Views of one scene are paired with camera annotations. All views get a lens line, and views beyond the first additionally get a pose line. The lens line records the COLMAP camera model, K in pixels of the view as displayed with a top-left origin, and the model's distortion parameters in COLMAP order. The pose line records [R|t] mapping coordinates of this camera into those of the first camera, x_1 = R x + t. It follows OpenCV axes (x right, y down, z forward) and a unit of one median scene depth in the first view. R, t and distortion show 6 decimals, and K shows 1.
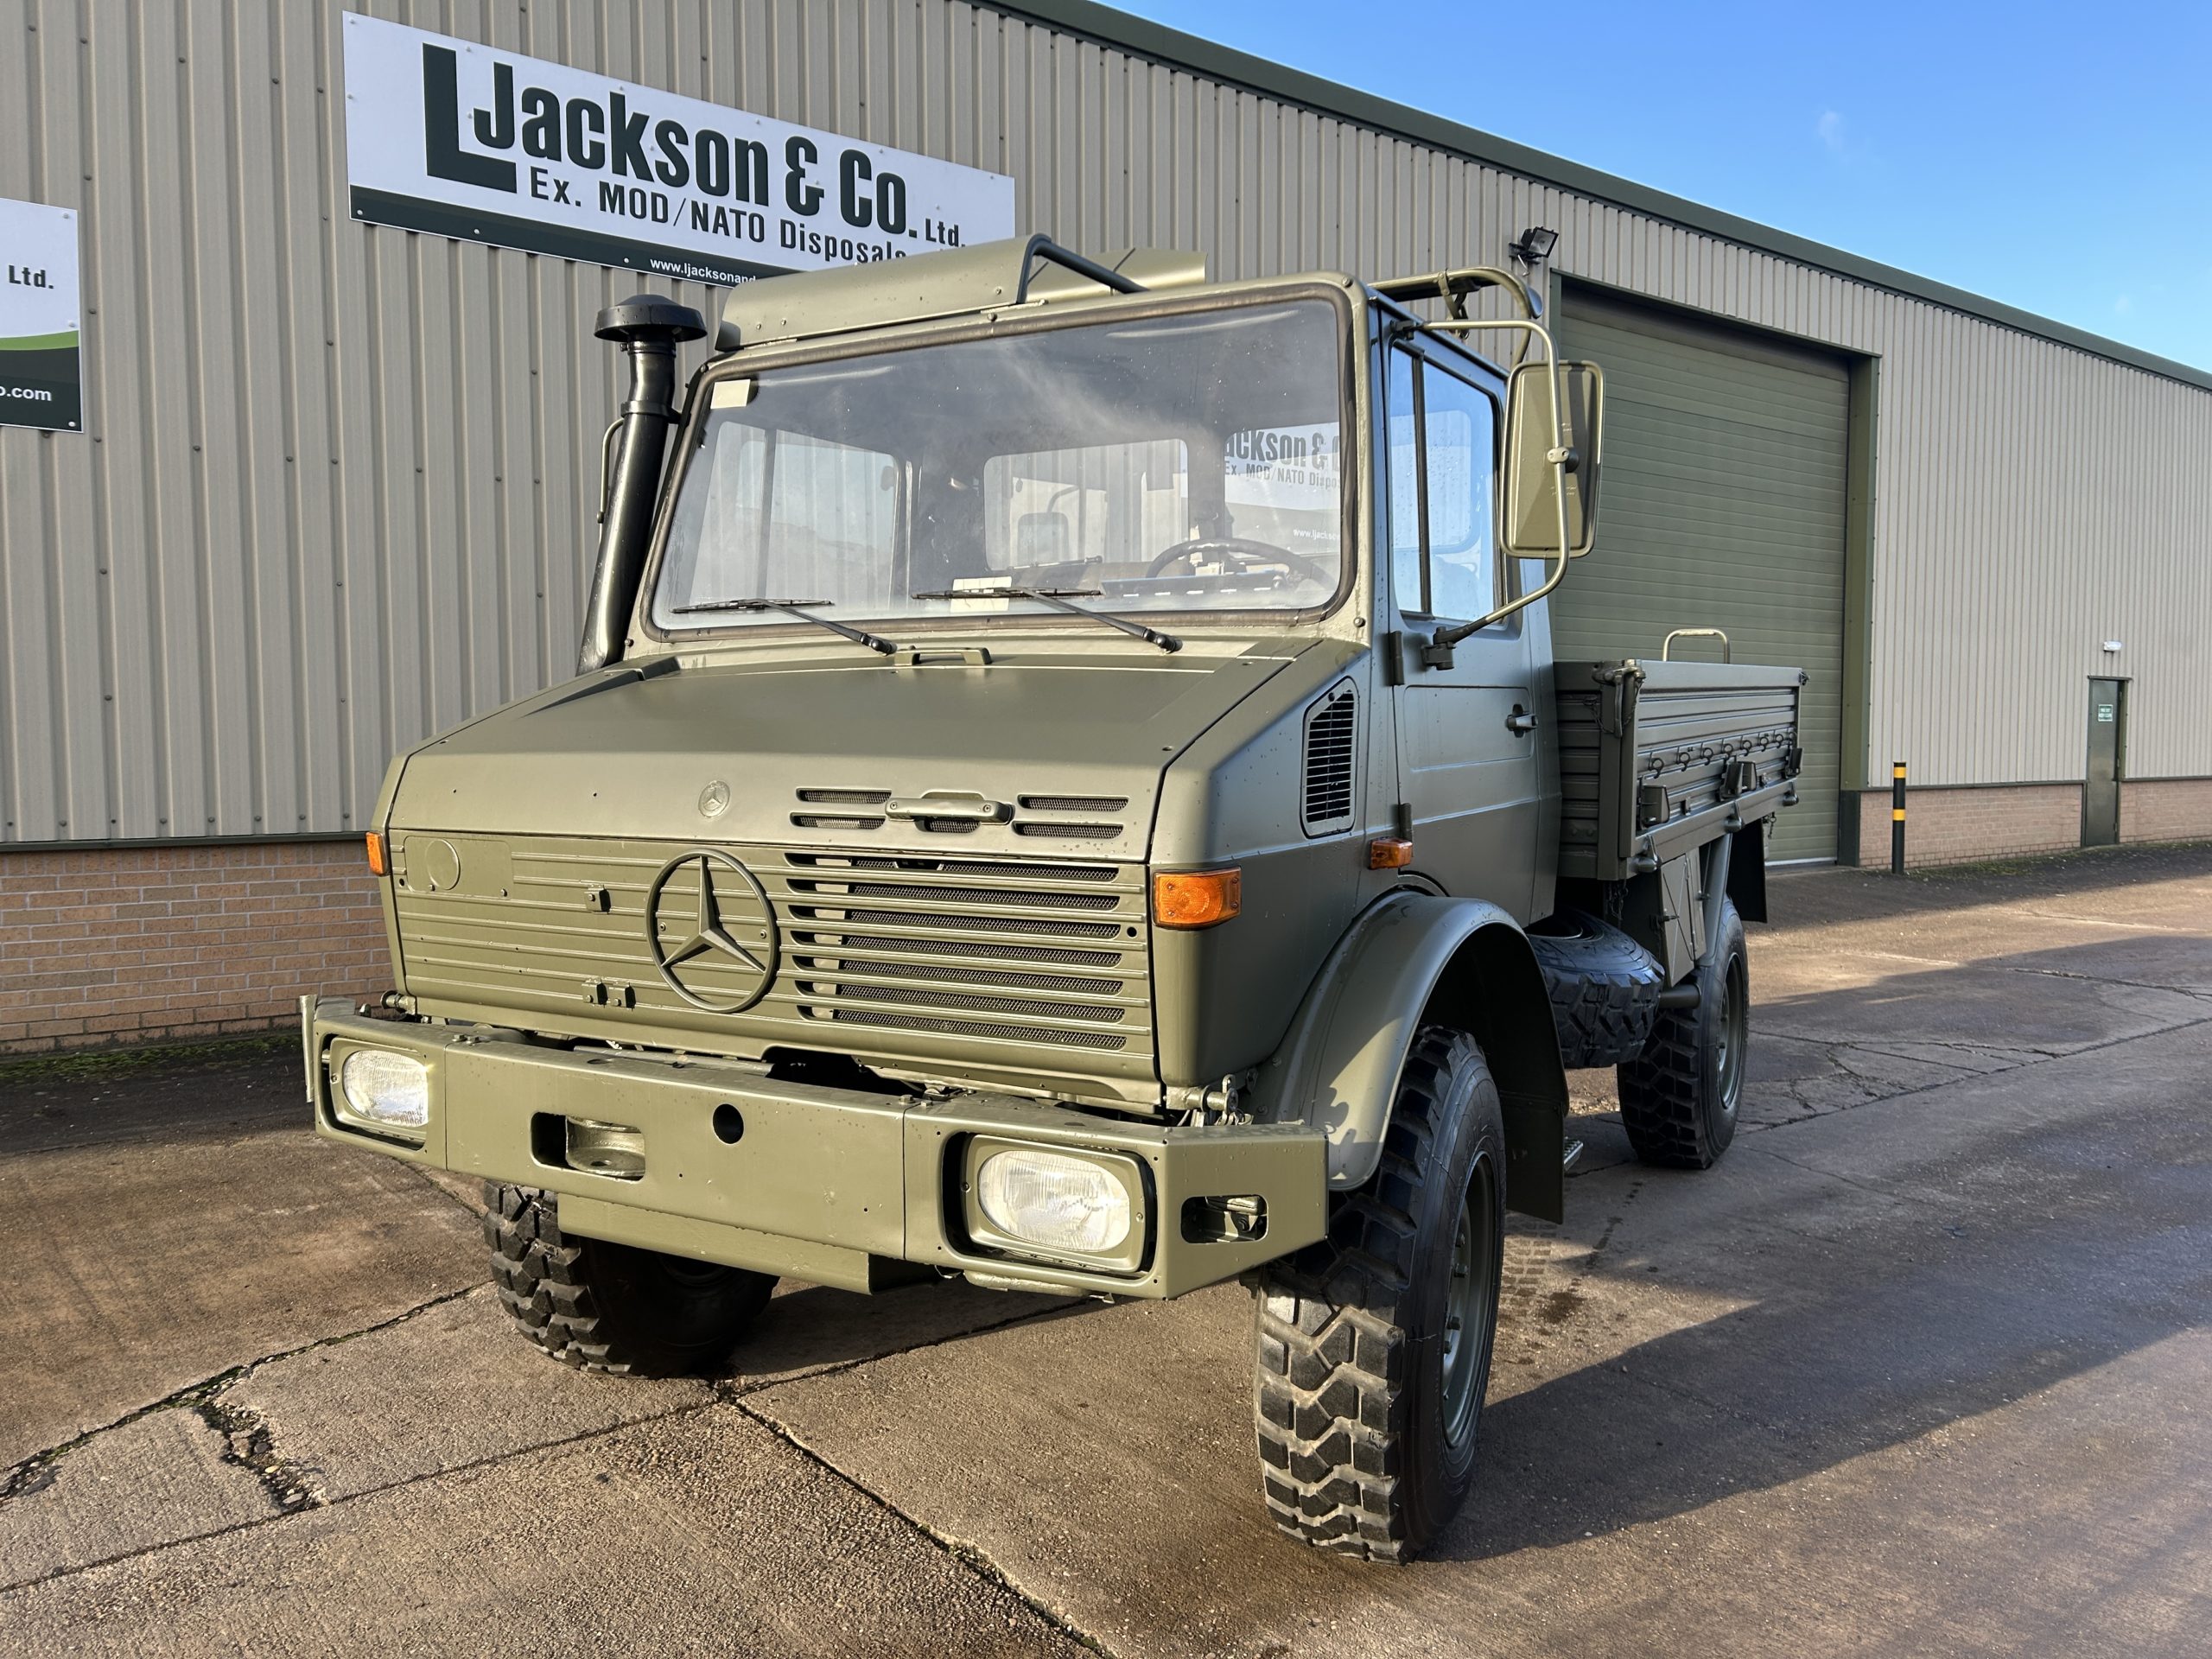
lens RADIAL K [[1661.1, 0, 1095.7], [0, 1661.1, 845.6], [0, 0, 1]] dist [0.027812, -0.010221]
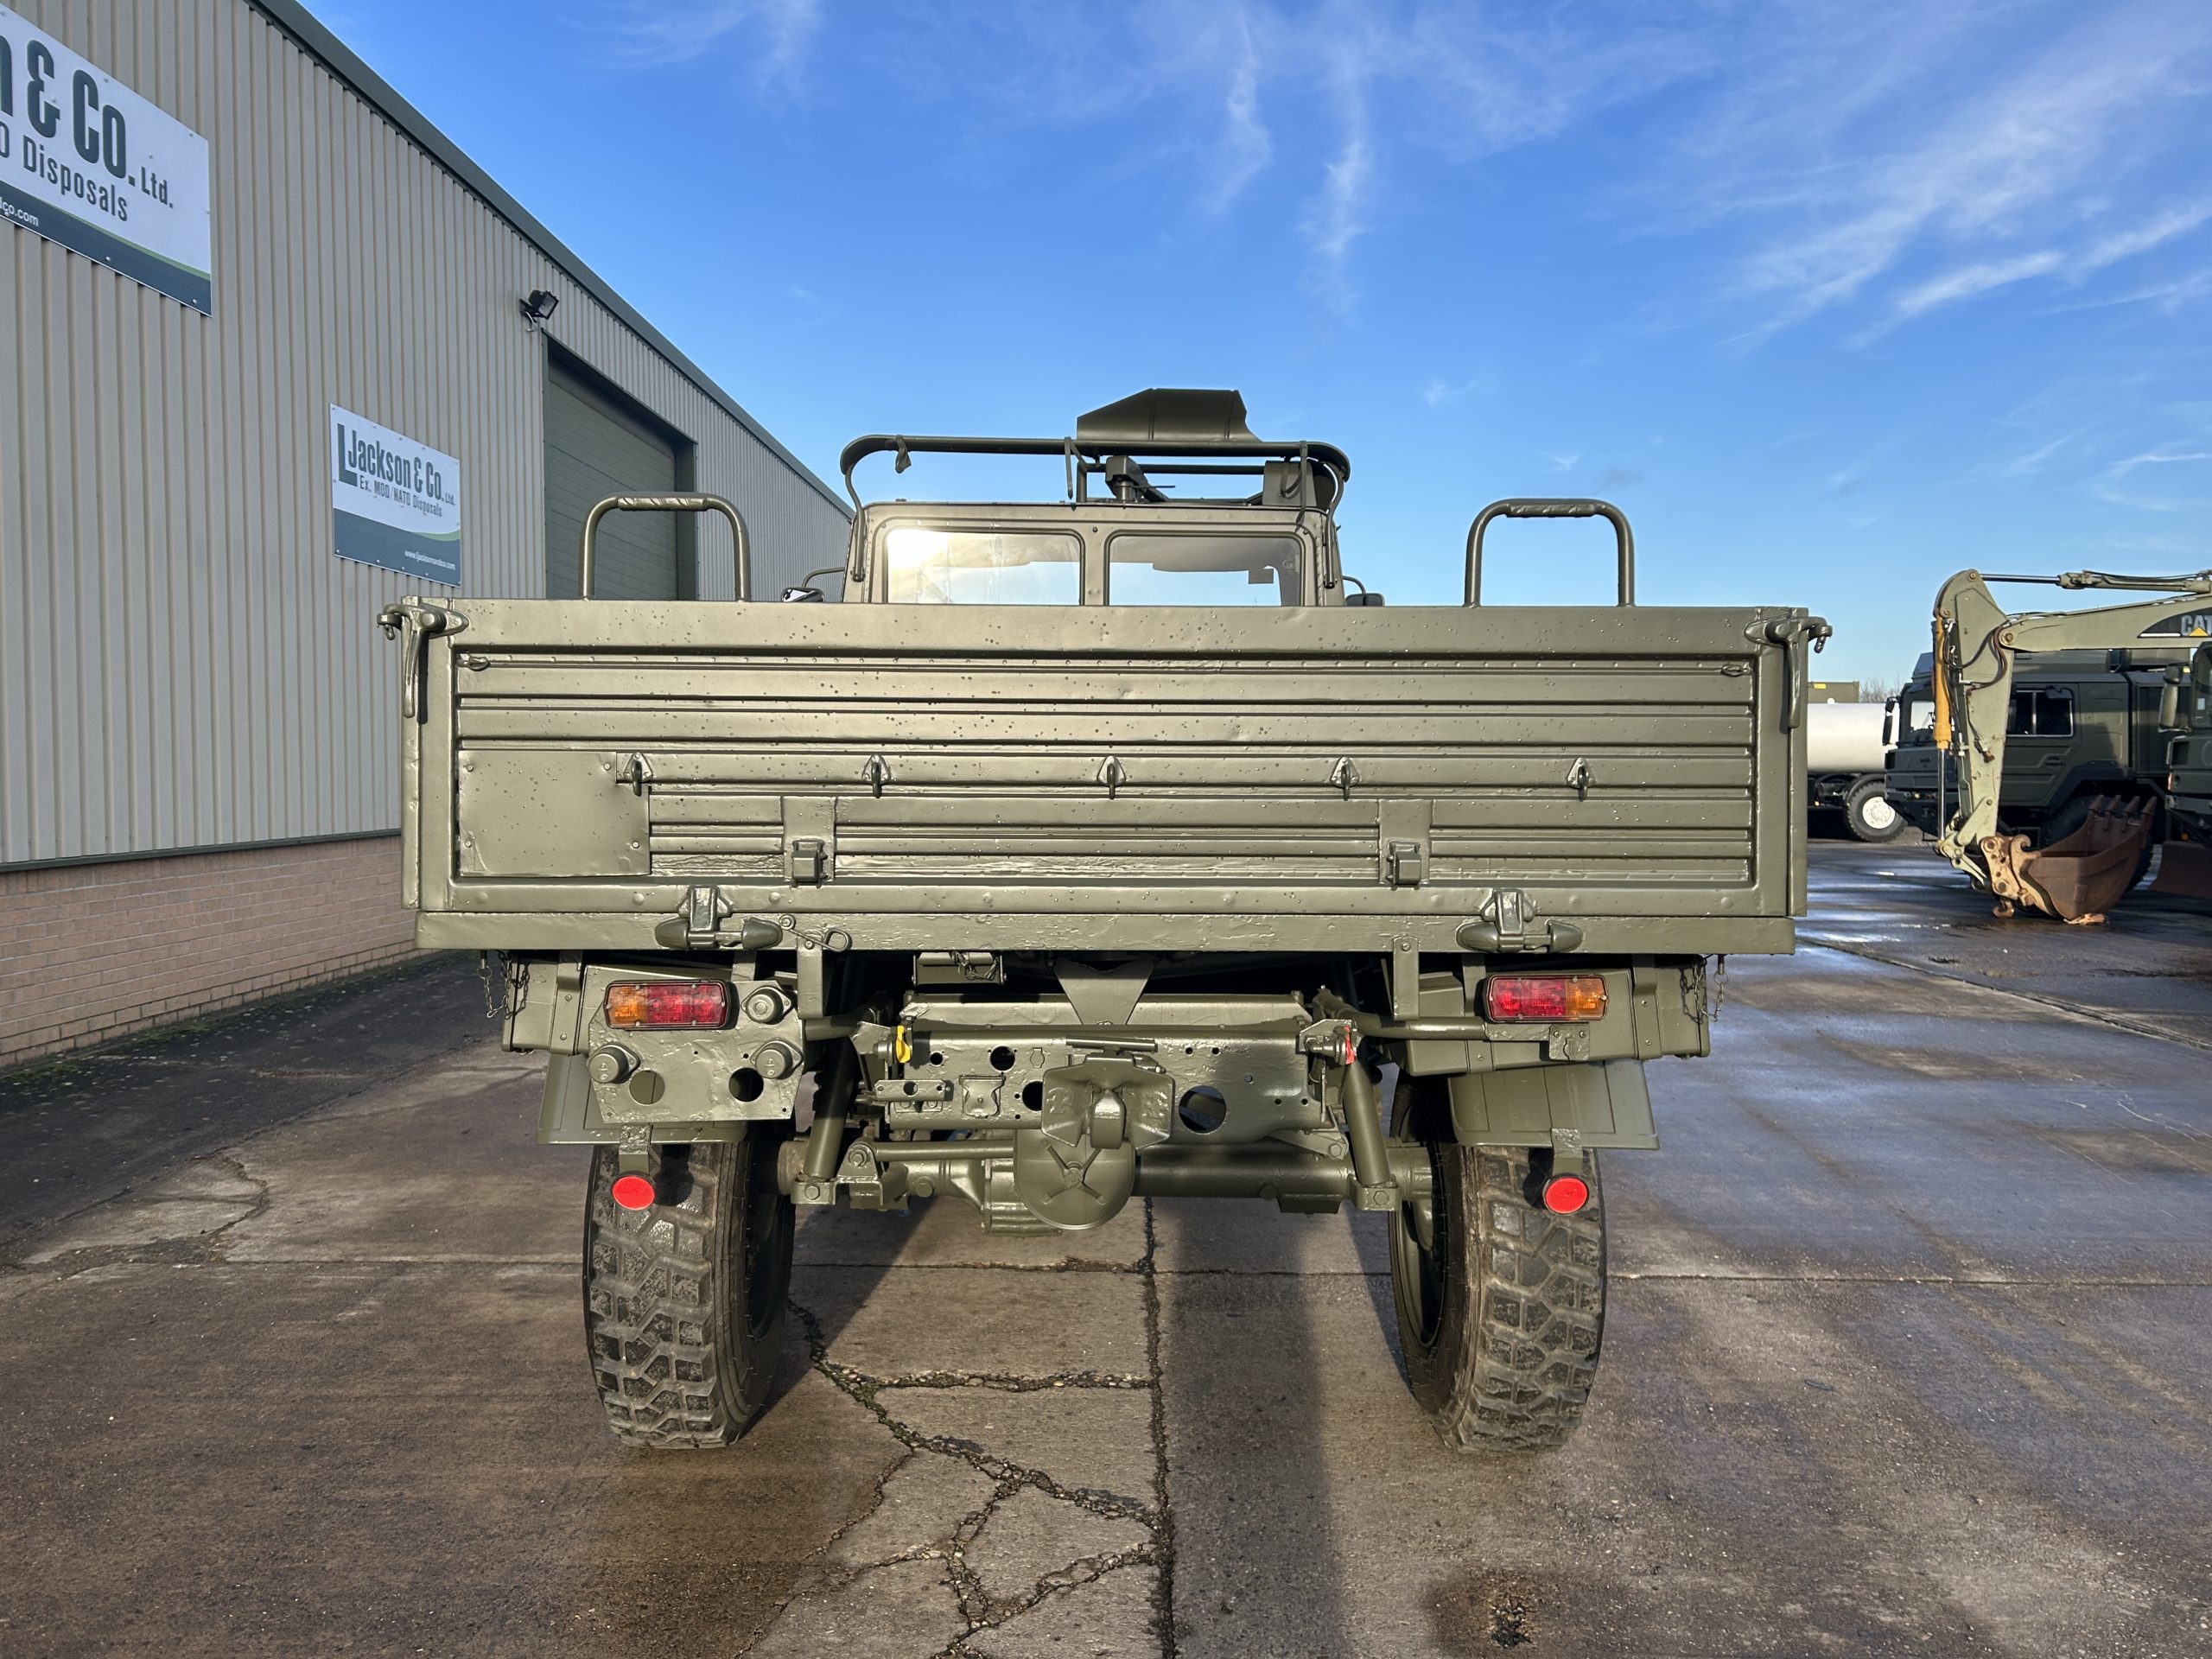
lens RADIAL K [[1654.0, 0, 1095.3], [0, 1654.0, 826.6], [0, 0, 1]] dist [0.073182, -0.086265]
pose [[0.624409, -0.028231, 0.780588, -0.554745], [0.046473, 0.998919, -0.001047, -0.009014], [-0.779714, 0.036930, 0.625046, 0.088276]]
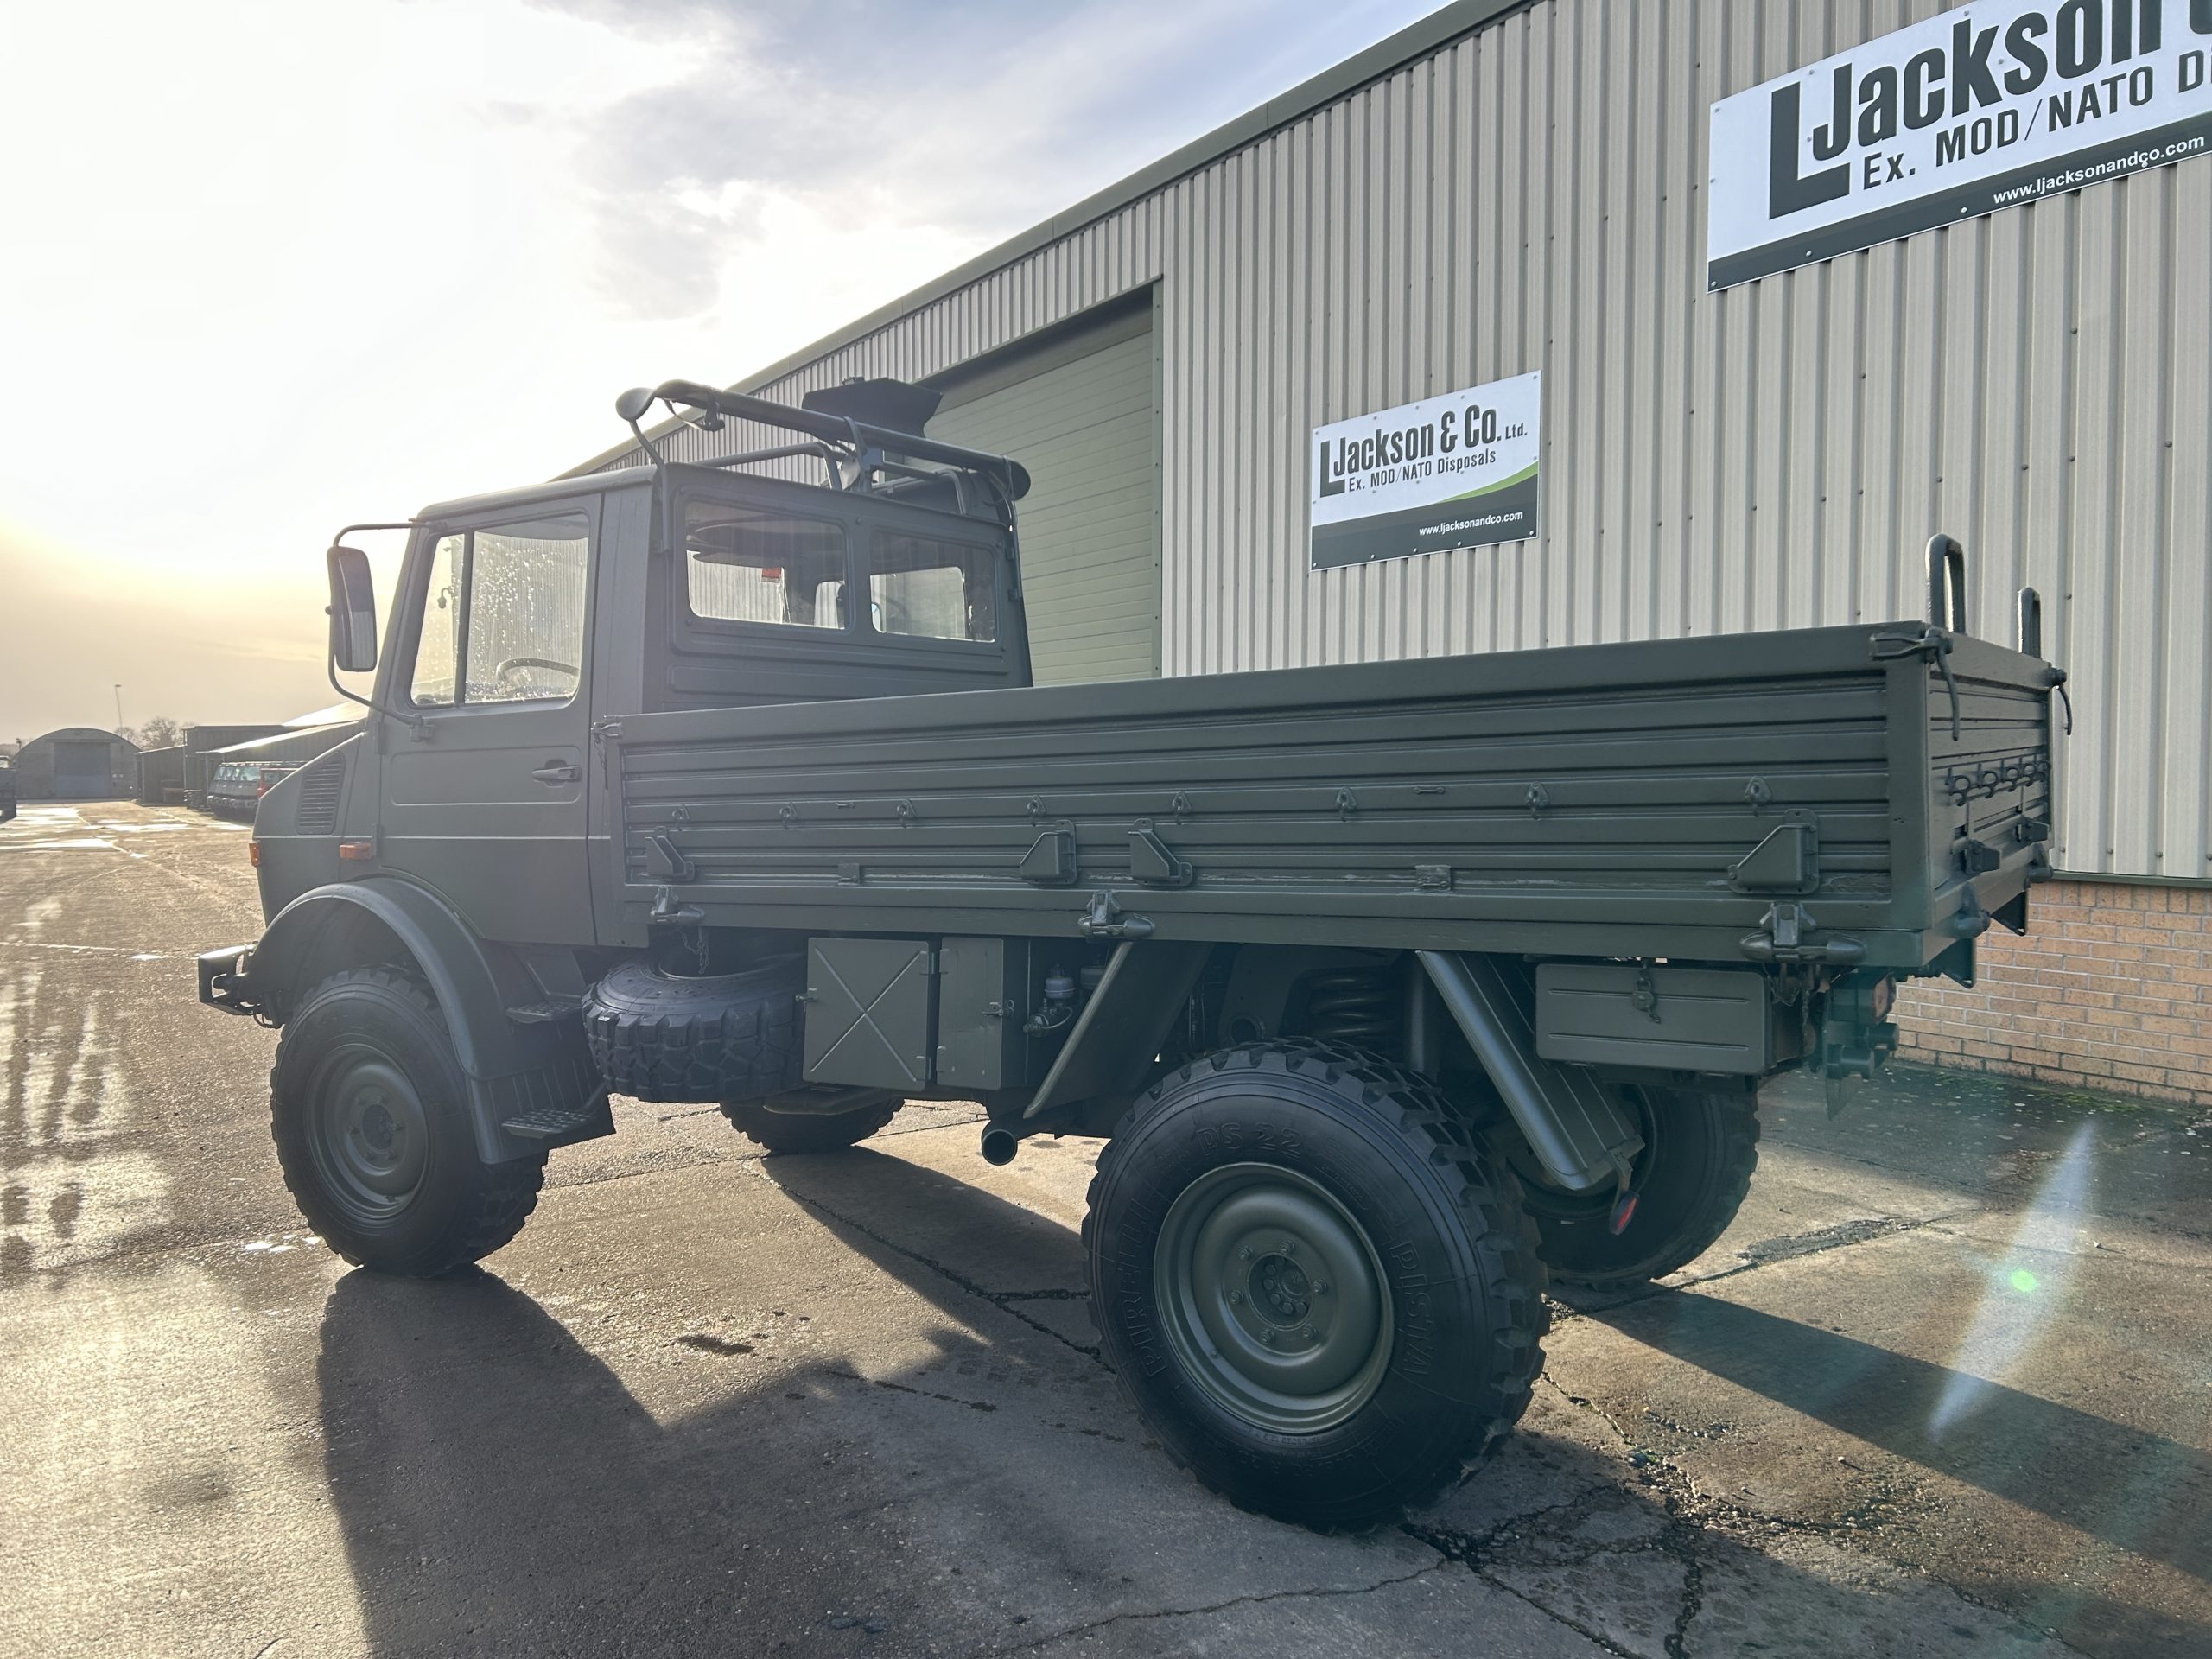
lens RADIAL K [[1654.0, 0, 1095.3], [0, 1654.0, 826.6], [0, 0, 1]] dist [0.073182, -0.086265]
pose [[-0.080752, 0.042277, -0.995837, 0.638671], [-0.057143, 0.997260, 0.046971, -0.050500], [0.995095, 0.060698, -0.078115, 0.653881]]
